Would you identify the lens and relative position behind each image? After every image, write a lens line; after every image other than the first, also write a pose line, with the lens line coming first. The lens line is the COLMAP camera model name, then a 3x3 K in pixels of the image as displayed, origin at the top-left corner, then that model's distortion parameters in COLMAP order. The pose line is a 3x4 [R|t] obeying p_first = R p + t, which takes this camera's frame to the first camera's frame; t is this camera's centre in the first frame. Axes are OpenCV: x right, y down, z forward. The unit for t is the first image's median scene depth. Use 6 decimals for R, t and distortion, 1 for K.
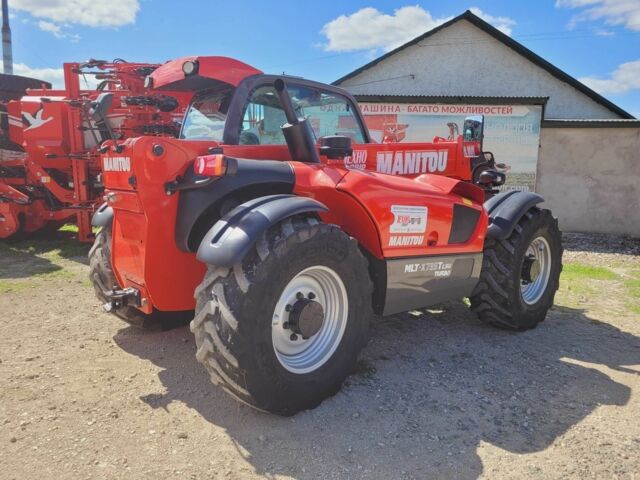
lens RADIAL K [[501.9, 0, 315.5], [0, 501.9, 258.3], [0, 0, 1]] dist [0.029531, -0.005018]
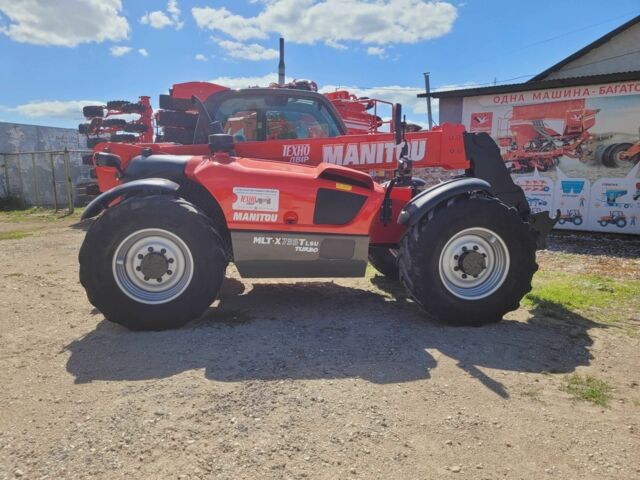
lens RADIAL K [[501.9, 0, 315.5], [0, 501.9, 258.3], [0, 0, 1]] dist [0.029531, -0.005018]
pose [[0.809102, 0.079408, -0.582279, 0.899847], [-0.083261, 0.996323, 0.020178, 0.024510], [0.581740, 0.032155, 0.812739, 0.088163]]
